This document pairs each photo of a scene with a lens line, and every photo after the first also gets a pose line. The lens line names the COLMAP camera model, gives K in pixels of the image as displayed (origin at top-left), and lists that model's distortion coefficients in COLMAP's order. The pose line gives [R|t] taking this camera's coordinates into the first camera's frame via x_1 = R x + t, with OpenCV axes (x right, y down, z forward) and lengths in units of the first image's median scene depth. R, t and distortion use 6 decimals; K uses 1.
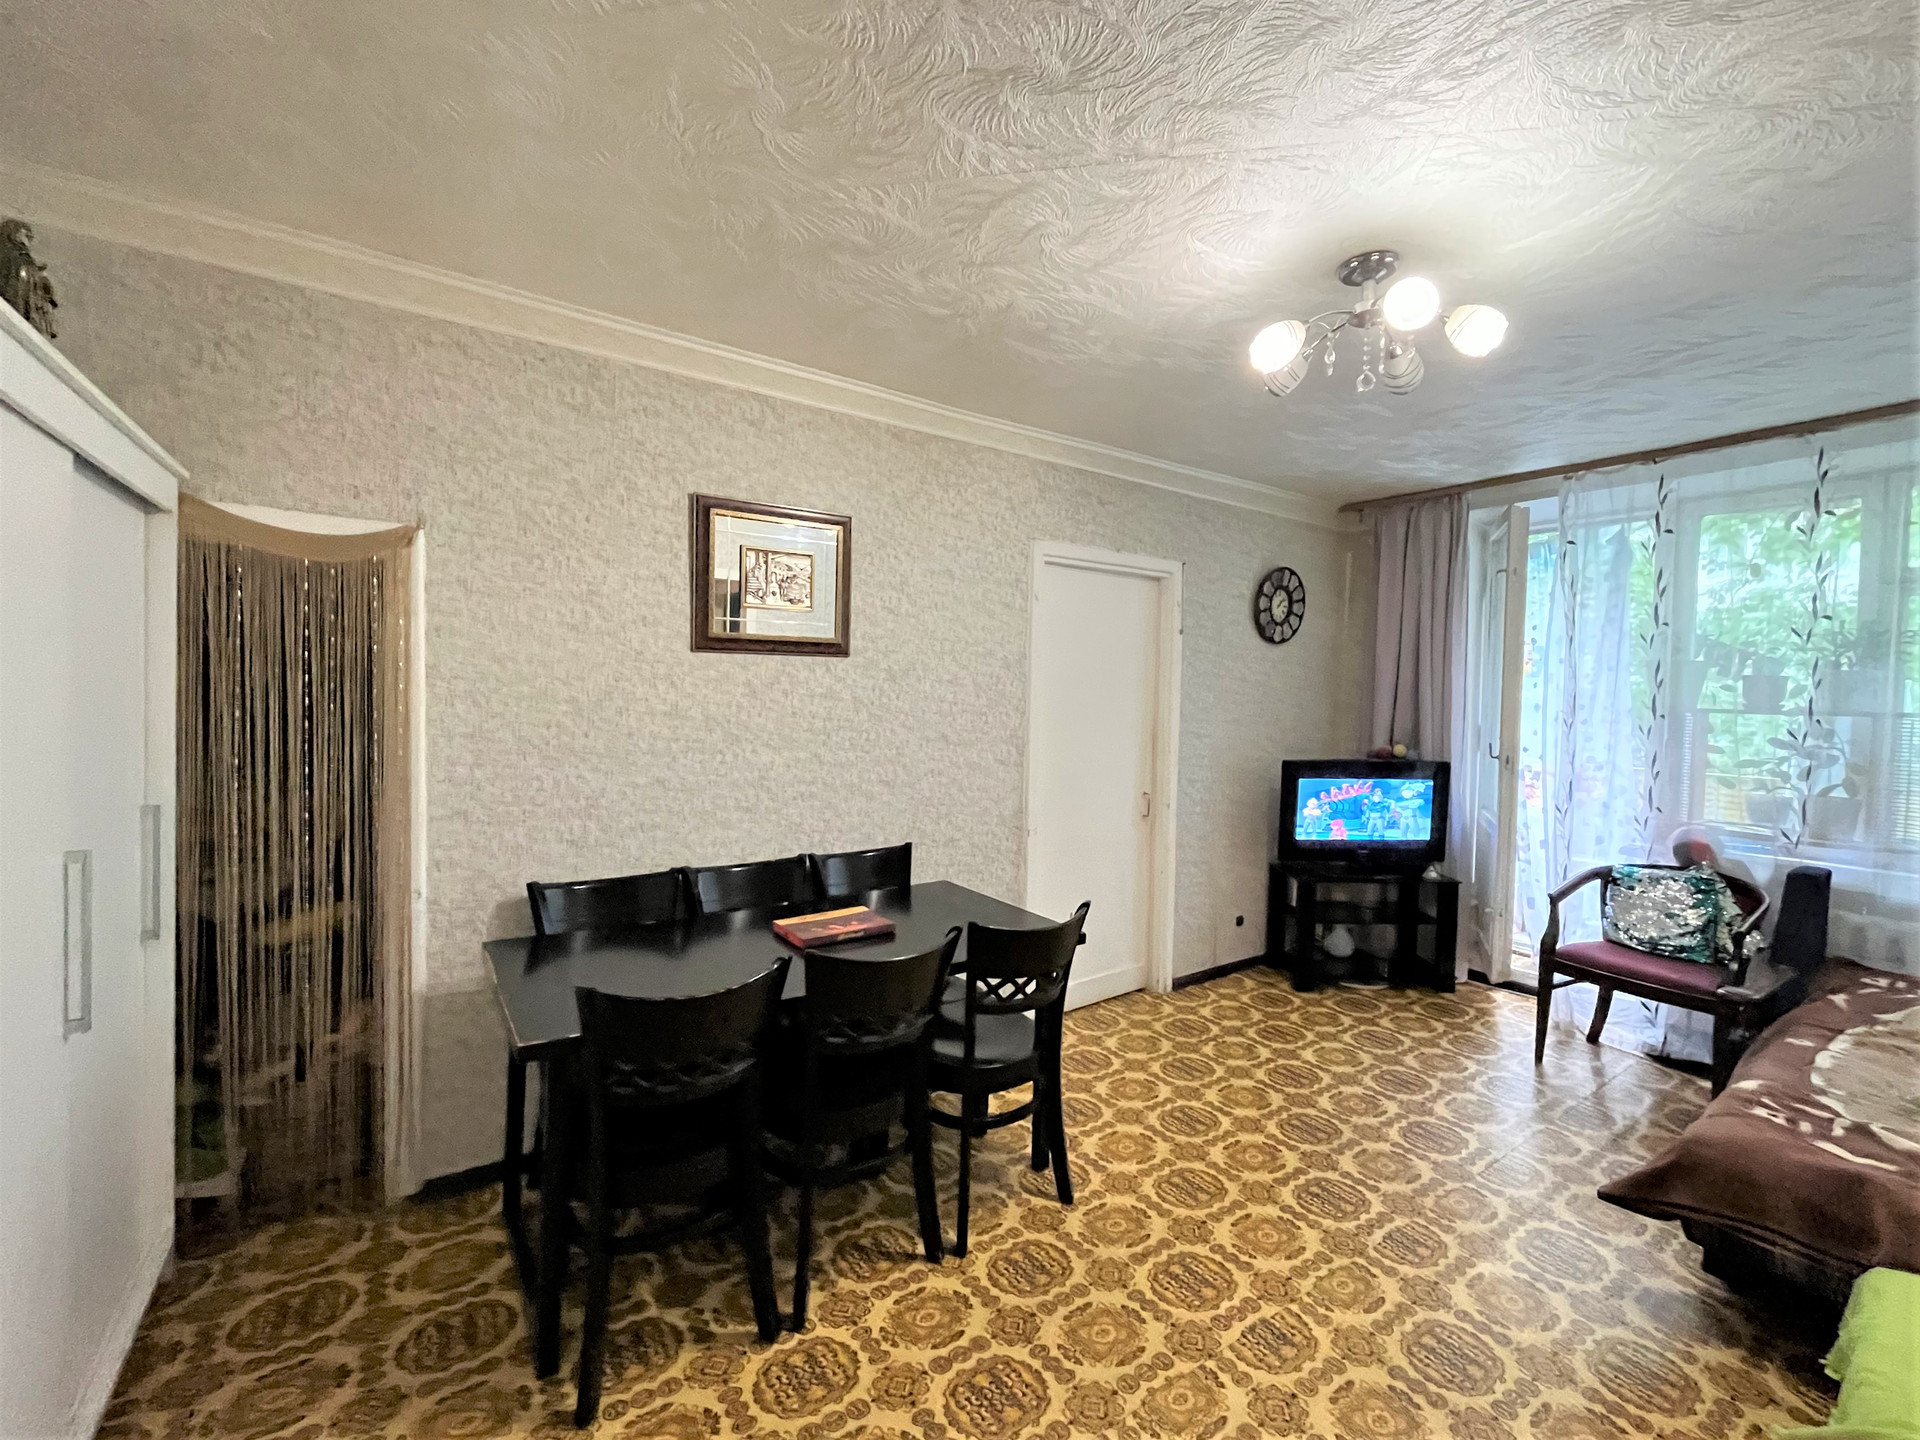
lens RADIAL K [[814.0, 0, 958.0], [0, 814.0, 712.5], [0, 0, 1]] dist [-0.003138, -0.000122]
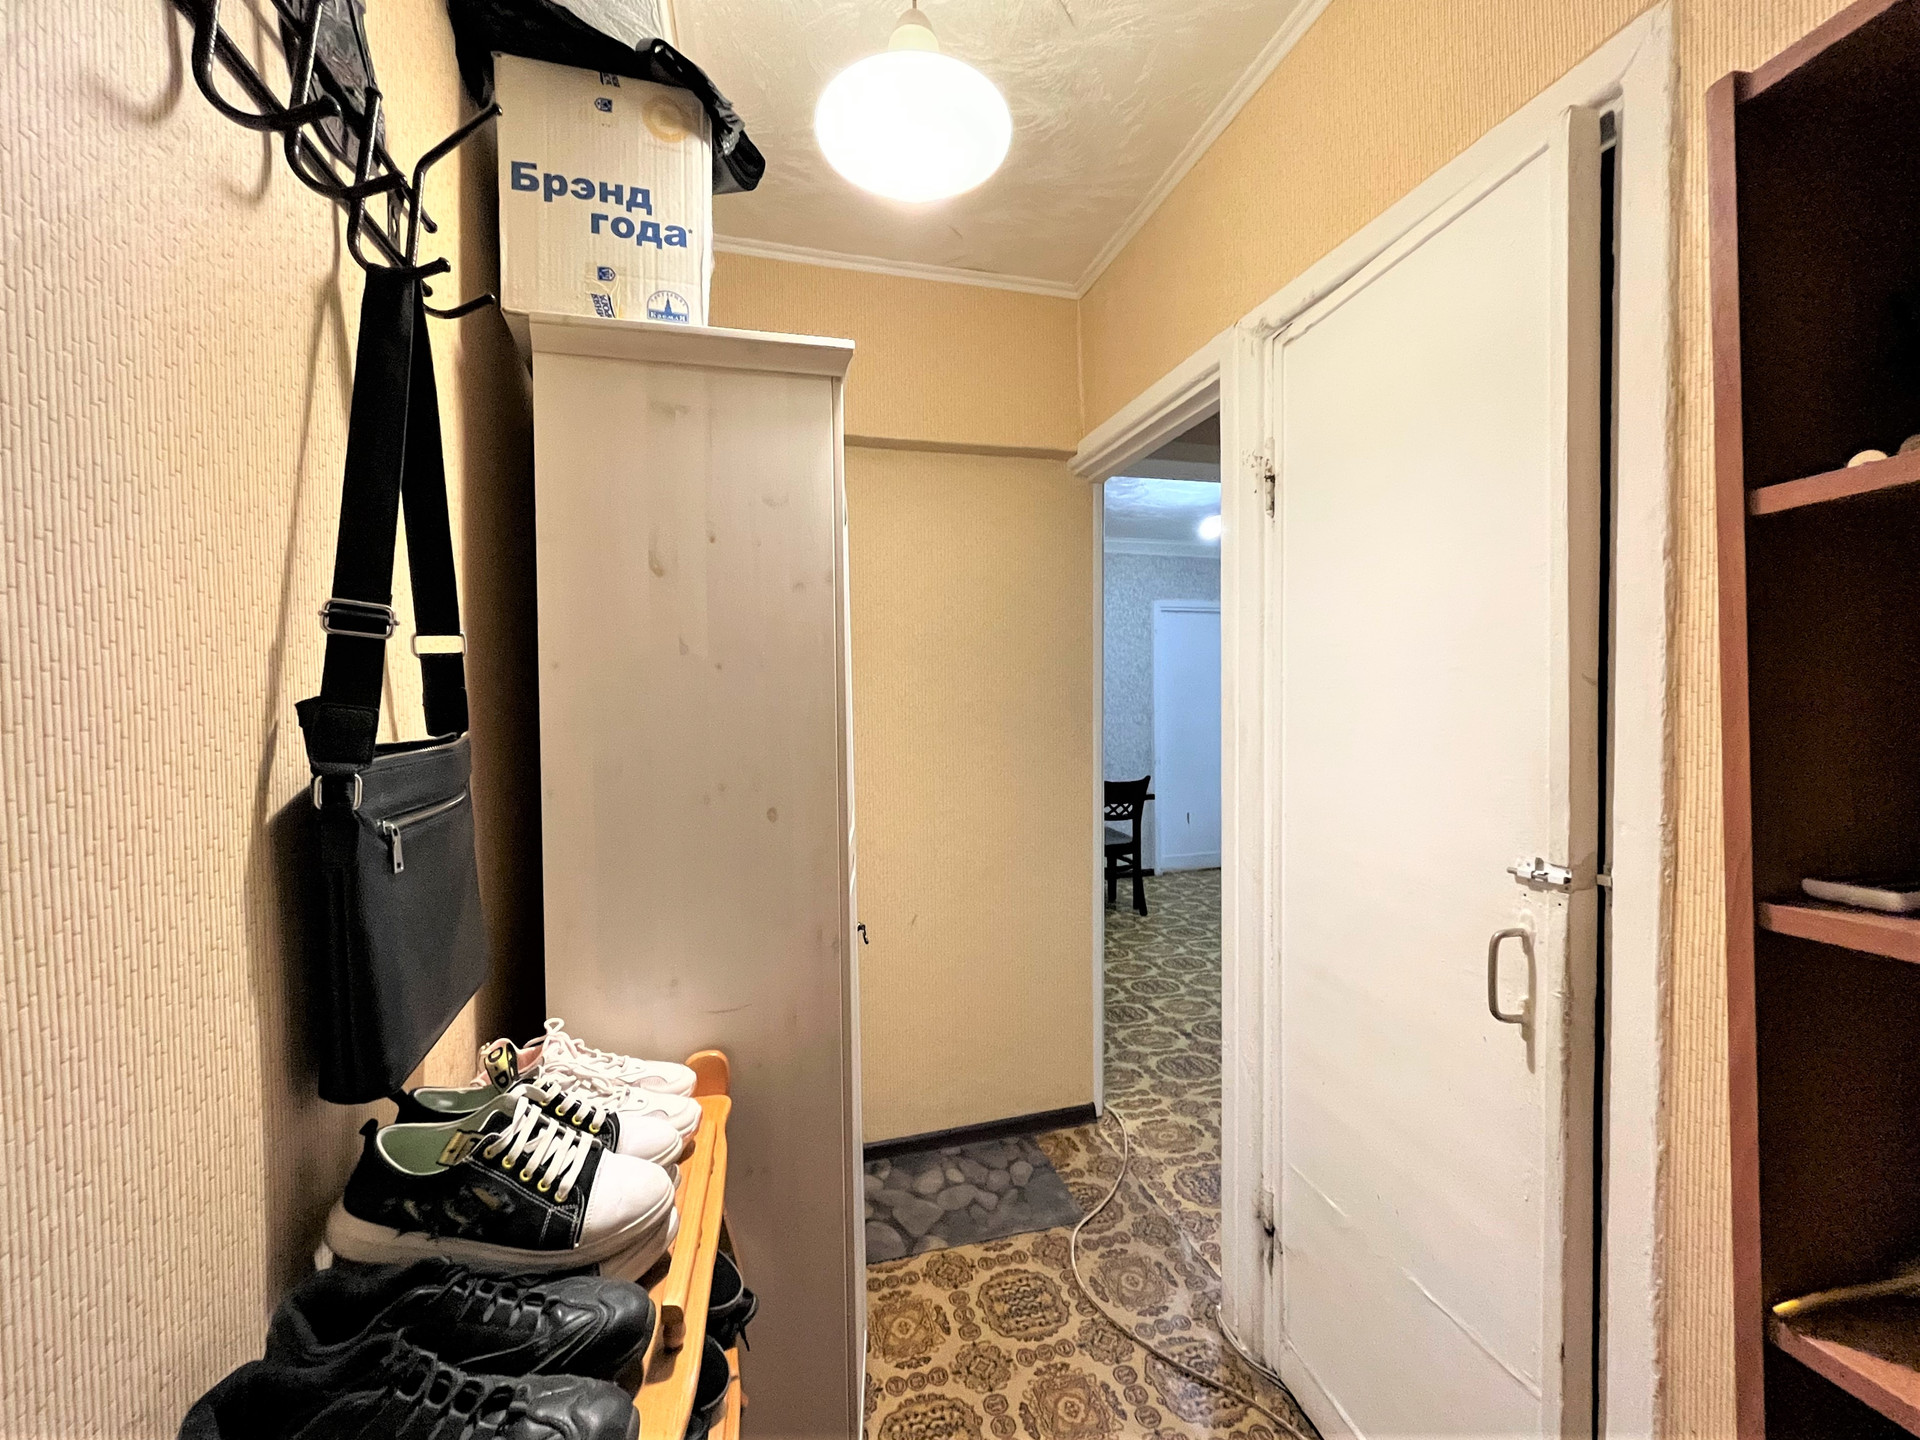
lens RADIAL K [[792.4, 0, 961.2], [0, 792.4, 716.1], [0, 0, 1]] dist [-0.002884, -0.000127]
pose [[0.947153, -0.020408, -0.320132, 0.334751], [0.020783, 0.999781, -0.002247, 0.055255], [0.320108, -0.004525, 0.947370, -1.091038]]
